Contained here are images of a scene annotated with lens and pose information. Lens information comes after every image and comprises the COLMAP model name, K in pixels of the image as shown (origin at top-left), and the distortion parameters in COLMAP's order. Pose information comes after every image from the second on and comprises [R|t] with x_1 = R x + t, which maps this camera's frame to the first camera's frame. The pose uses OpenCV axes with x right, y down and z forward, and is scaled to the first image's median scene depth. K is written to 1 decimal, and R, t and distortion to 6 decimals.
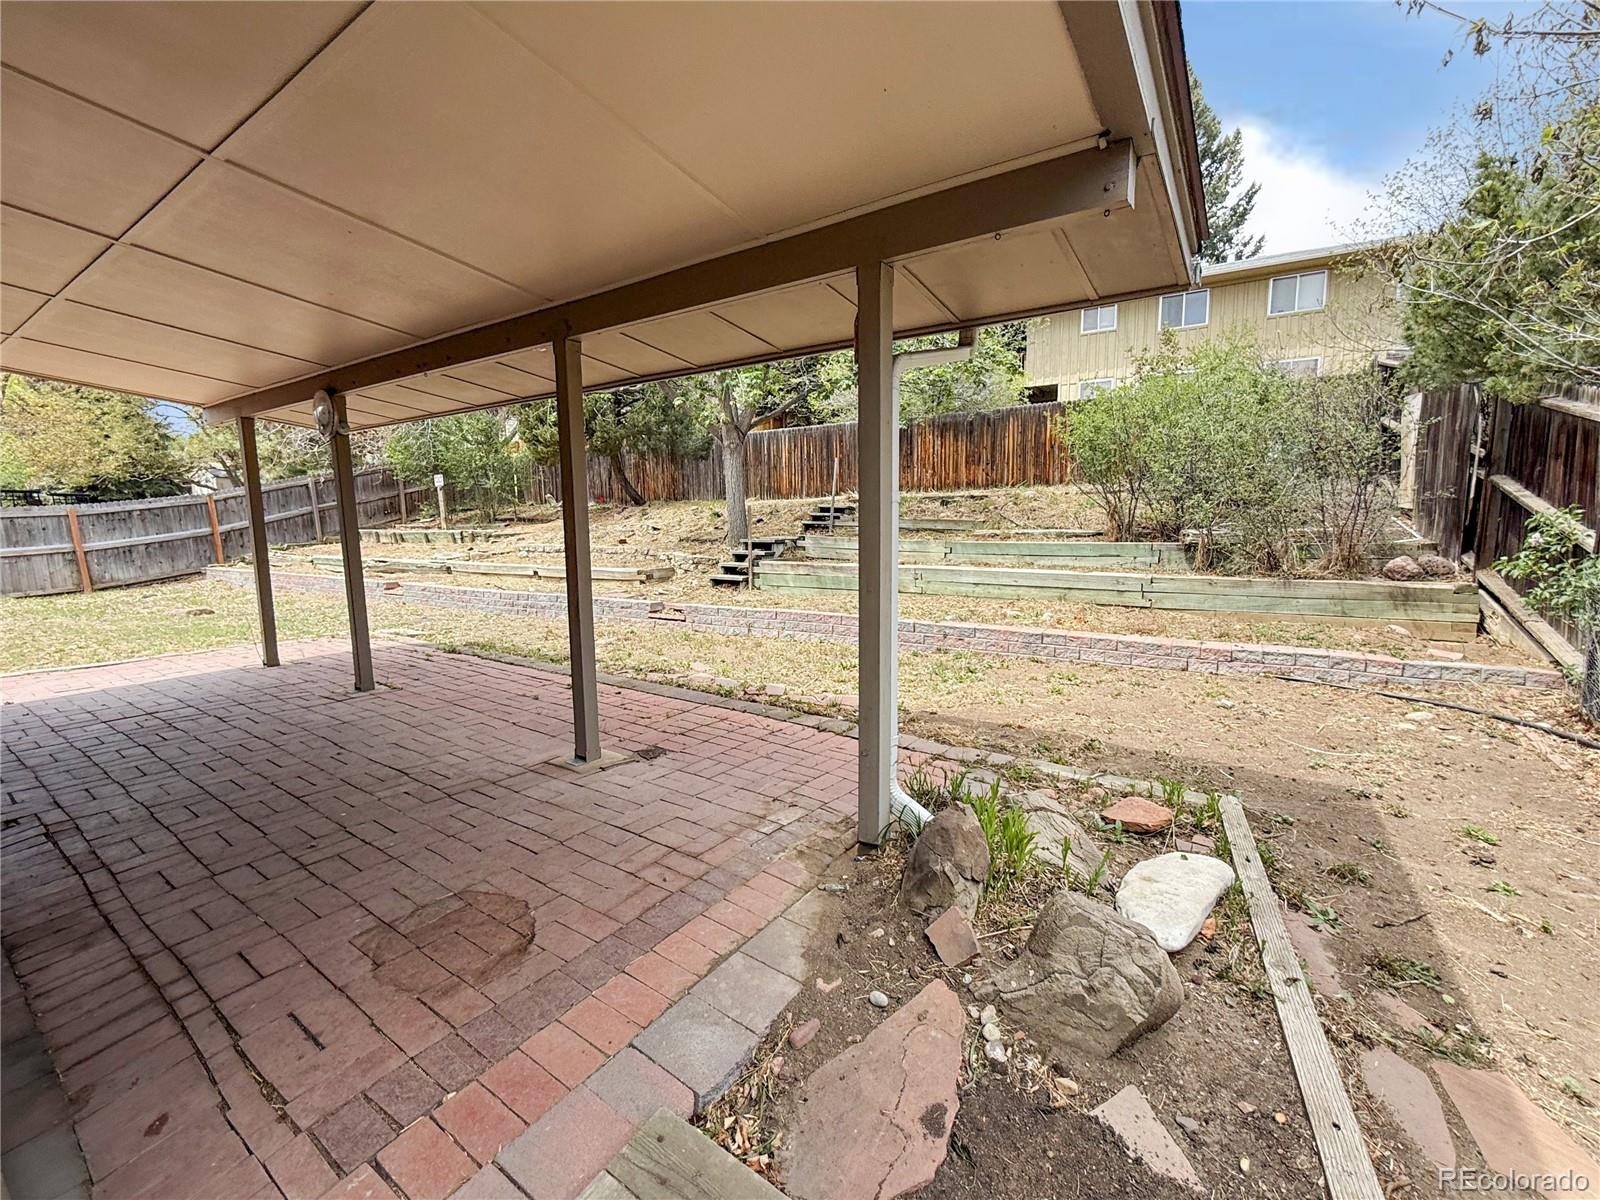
lens RADIAL K [[682.1, 0, 803.9], [0, 682.1, 602.9], [0, 0, 1]] dist [-0.002847, 0.000319]
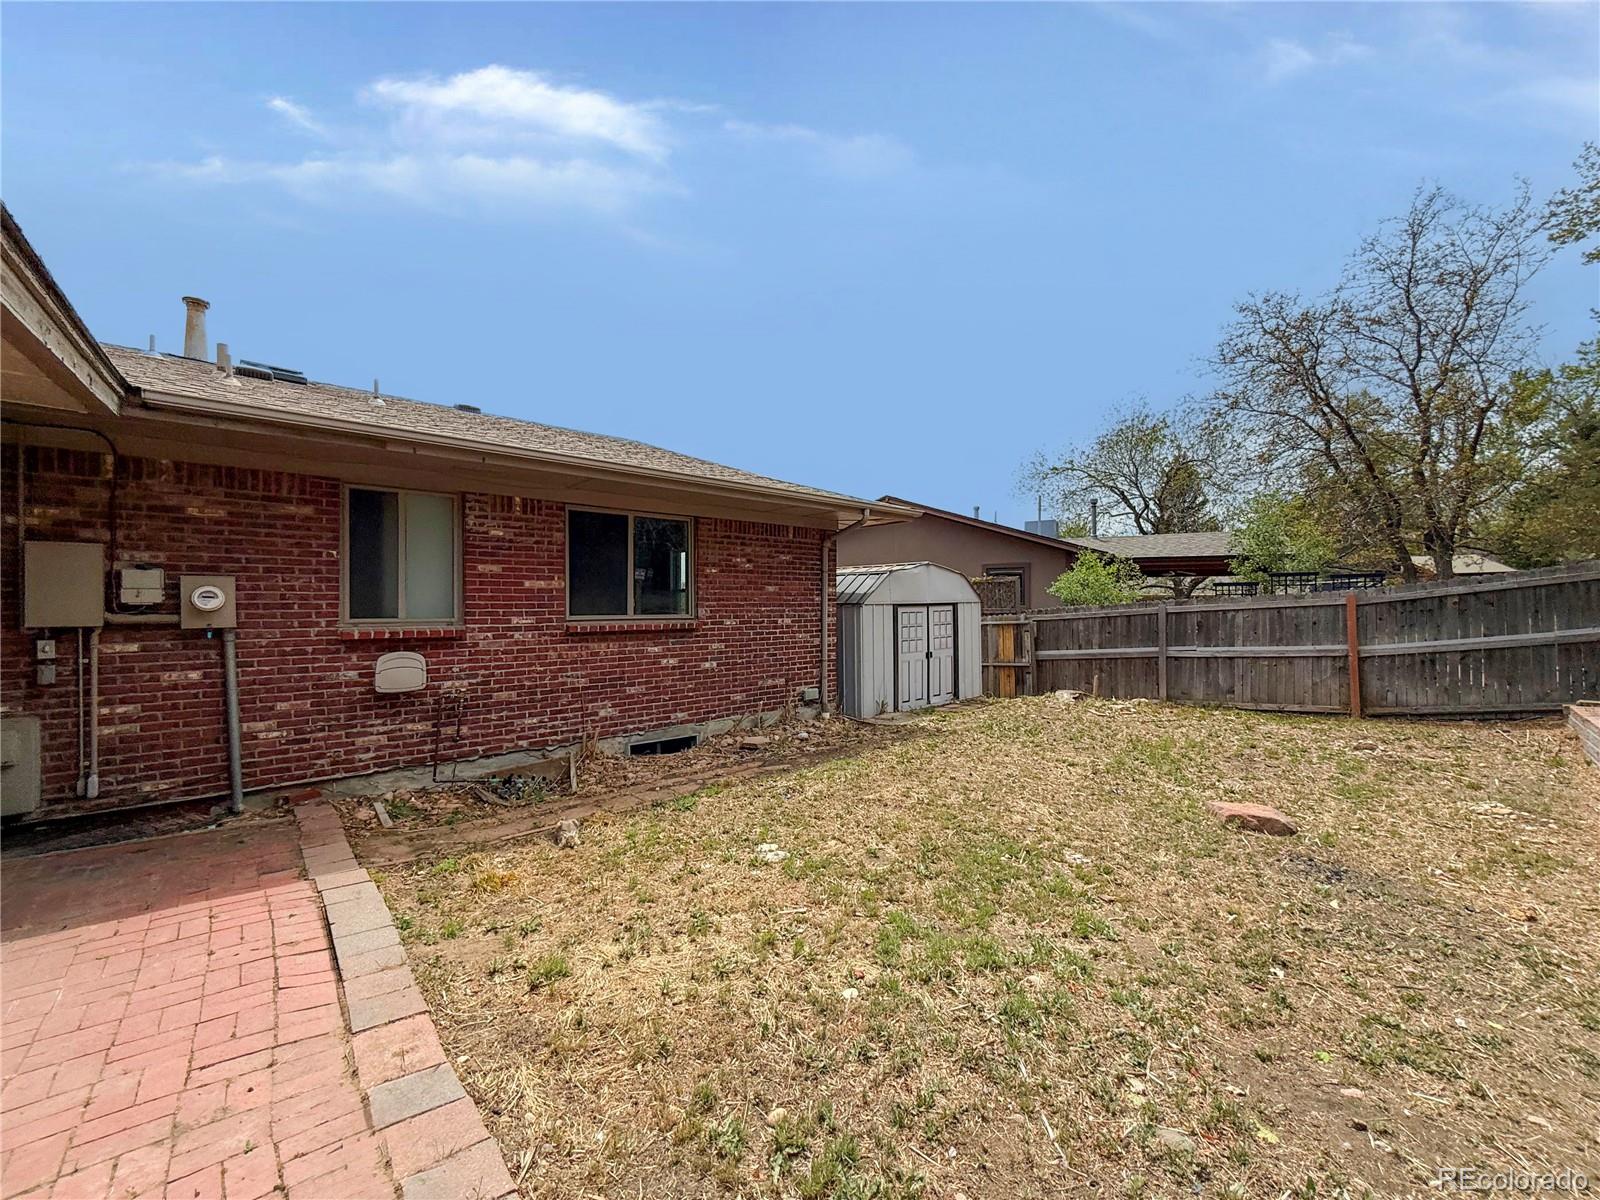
lens RADIAL K [[637.7, 0, 806.4], [0, 637.7, 602.5], [0, 0, 1]] dist [0.000204, -0.000155]
pose [[-0.231038, 0.001008, -0.972944, -0.911437], [-0.112311, 0.993287, 0.027699, -0.253930], [0.966441, 0.115672, -0.229374, 1.793412]]
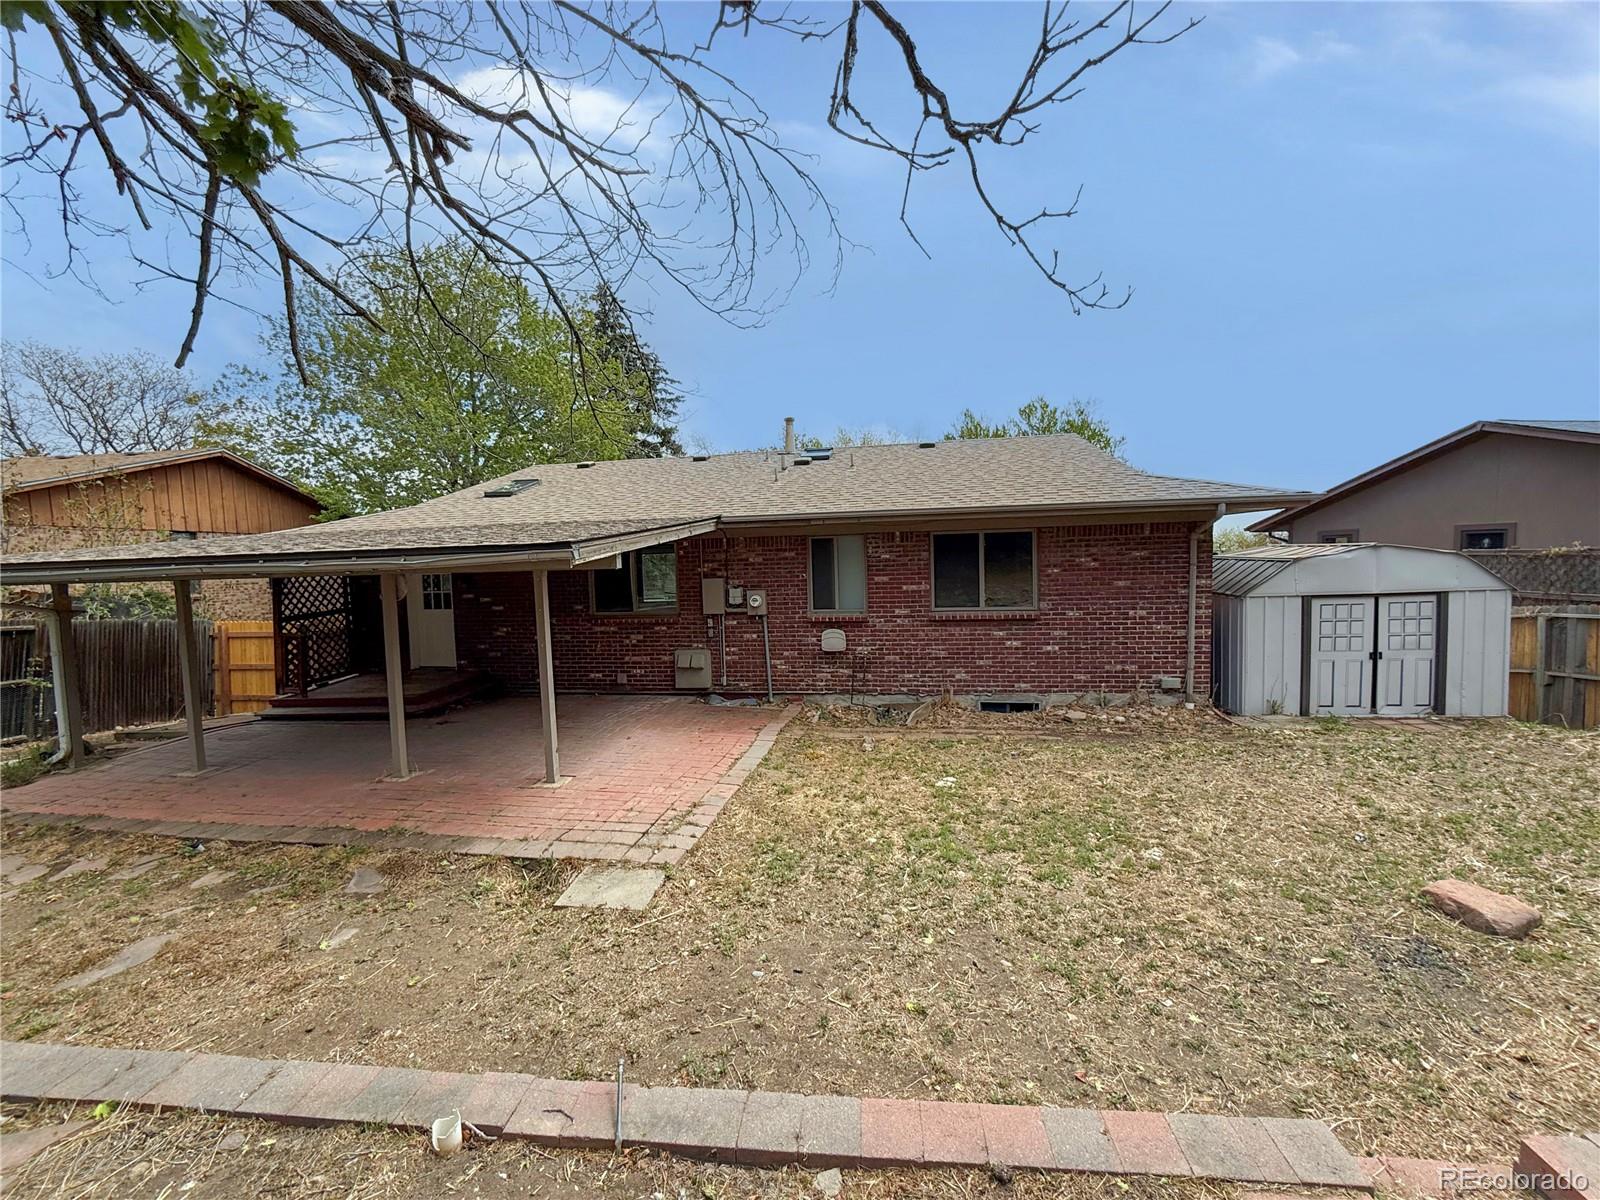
lens RADIAL K [[636.9, 0, 801.8], [0, 636.9, 601.7], [0, 0, 1]] dist [0.000451, -0.000191]
pose [[-0.905433, 0.061543, -0.420004, -0.911031], [-0.017402, 0.983221, 0.181585, -0.505911], [0.424132, 0.171722, -0.889170, 2.589492]]
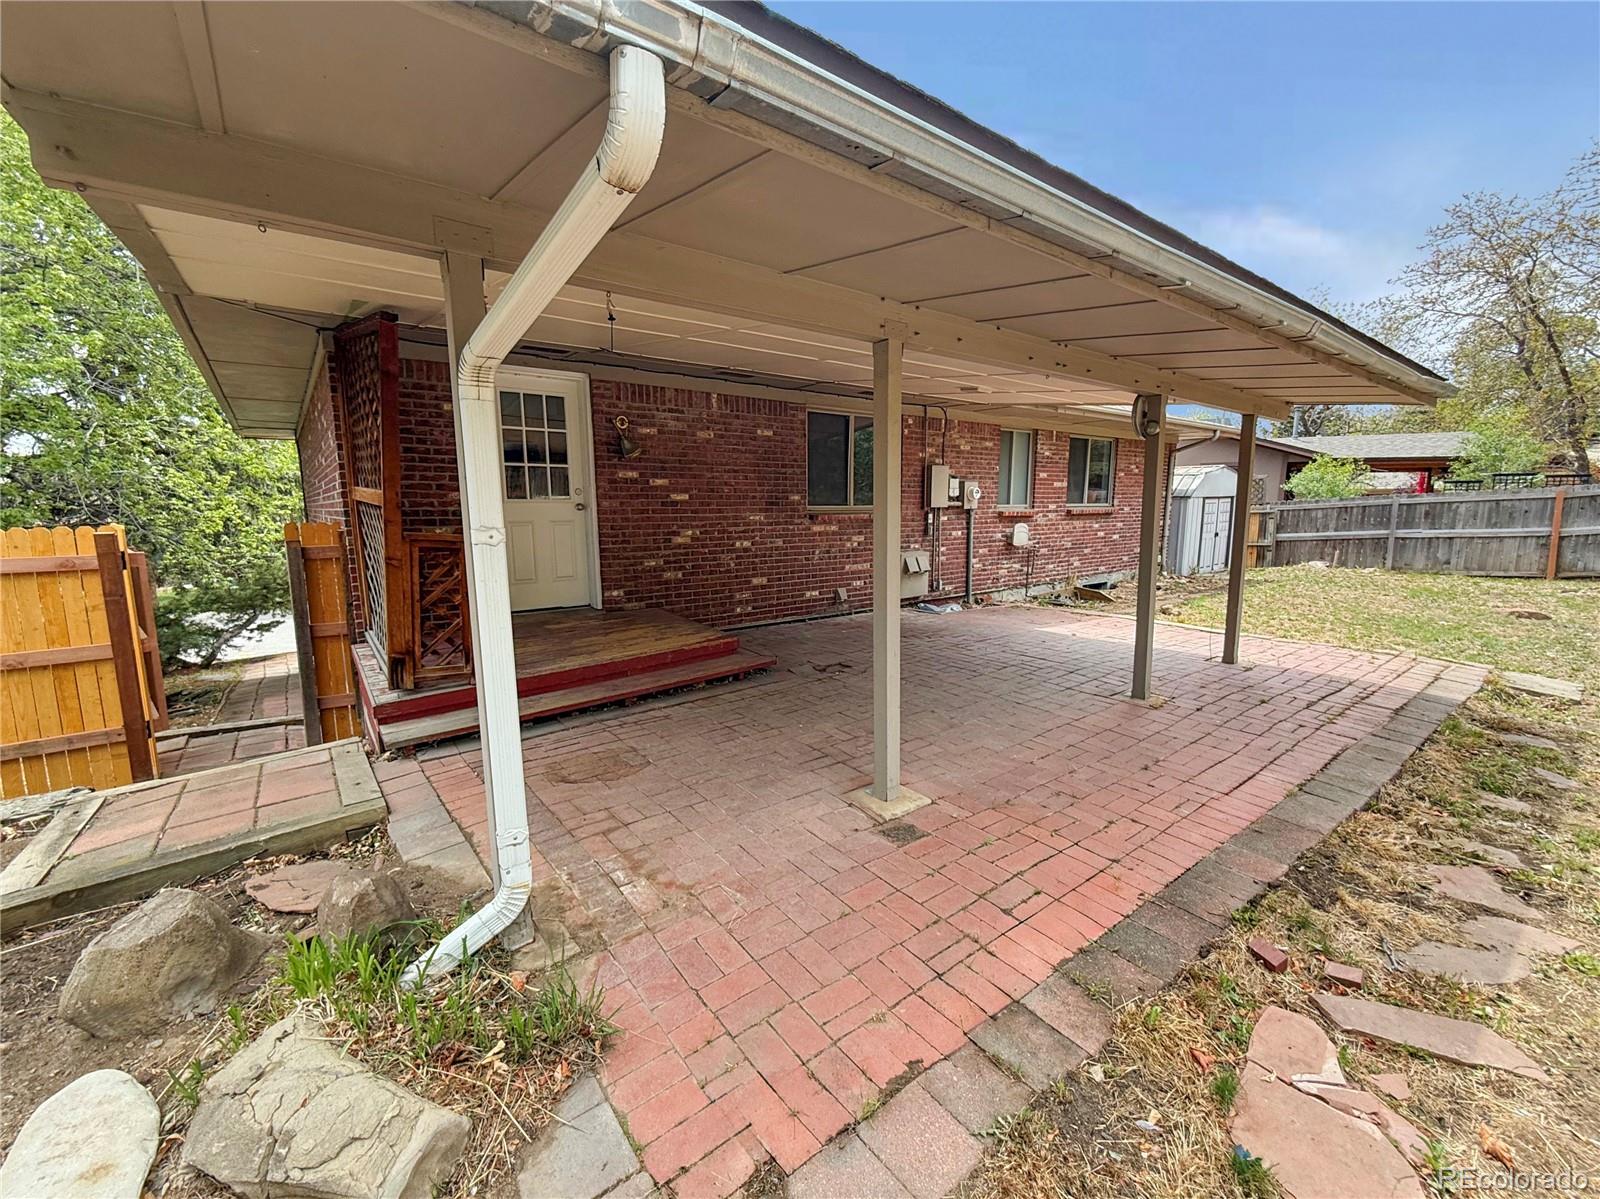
lens RADIAL K [[661.7, 0, 803.9], [0, 661.7, 601.8], [0, 0, 1]] dist [-0.000447, -0.000816]
pose [[-0.299613, 0.151519, -0.941952, 0.385786], [-0.110672, 0.975123, 0.192057, -0.139306], [0.947620, 0.161791, -0.275391, 0.815170]]
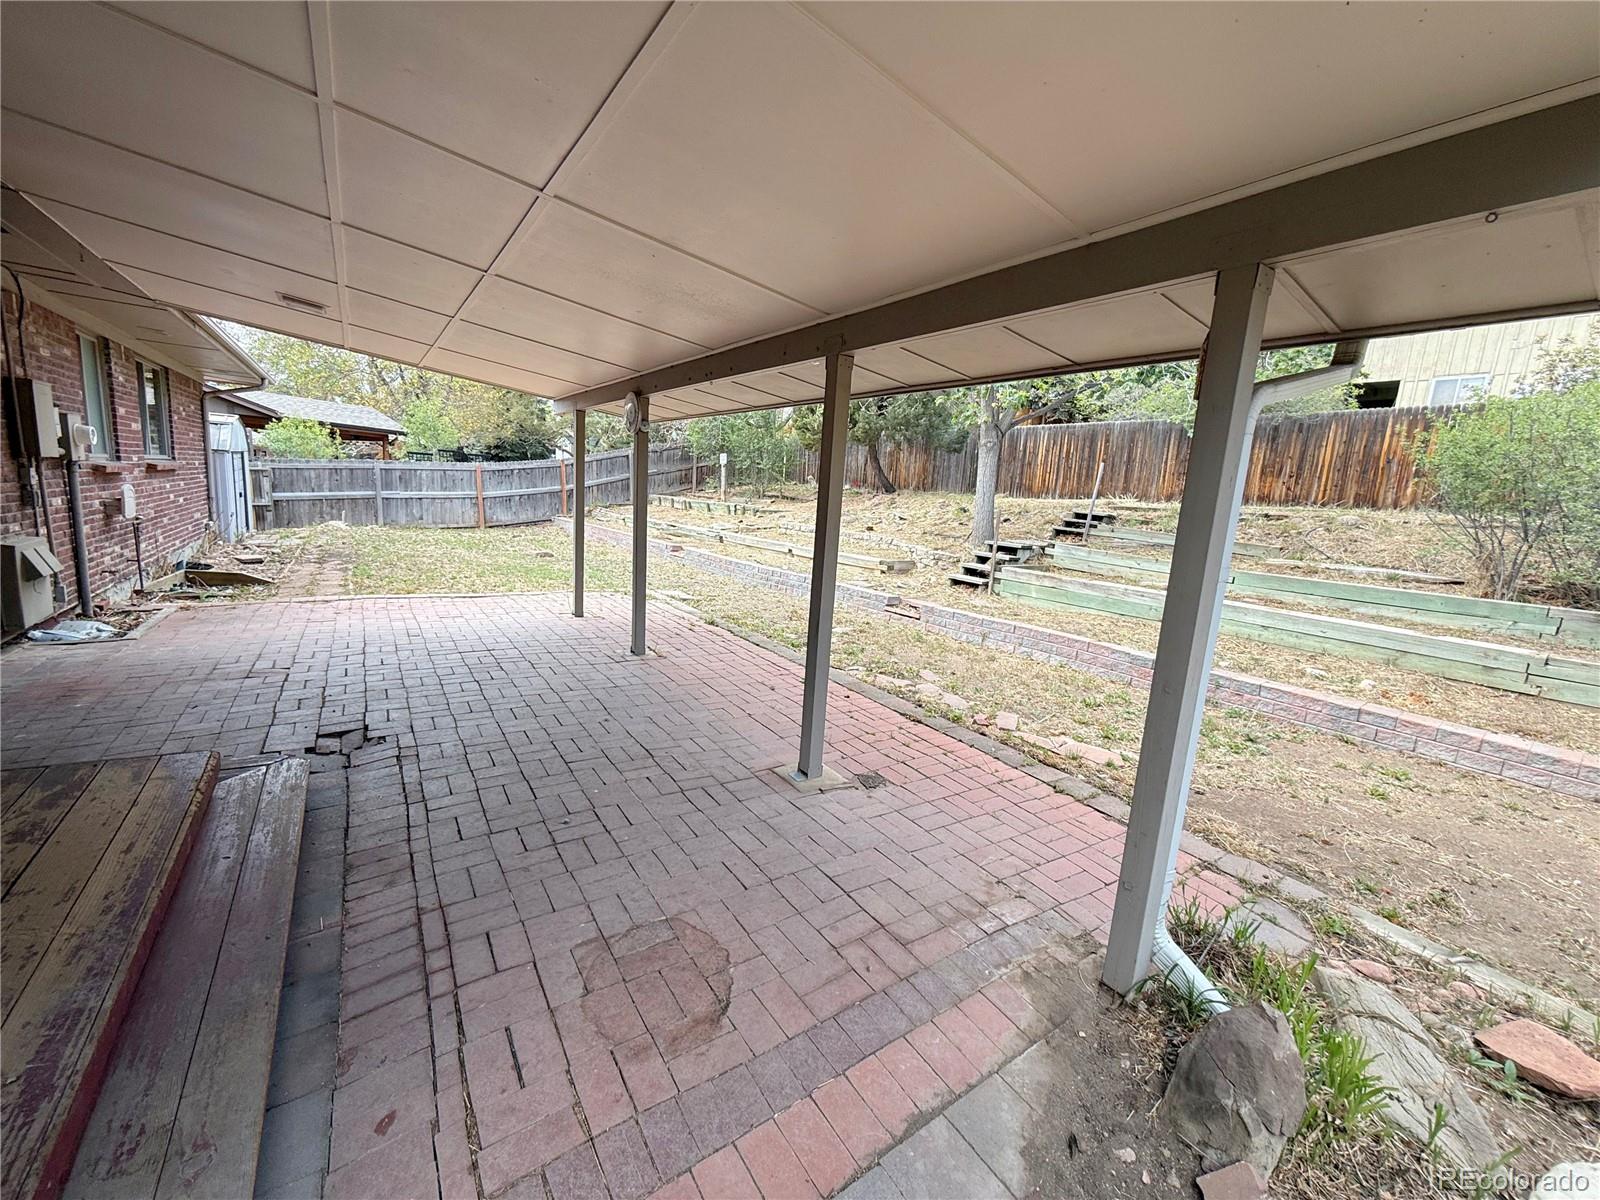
lens RADIAL K [[636.9, 0, 801.8], [0, 636.9, 601.7], [0, 0, 1]] dist [0.000451, -0.000191]
pose [[0.930772, 0.131672, -0.341066, -0.029848], [-0.119279, 0.991214, 0.057156, -0.056750], [0.345595, -0.012517, 0.938300, 0.086819]]
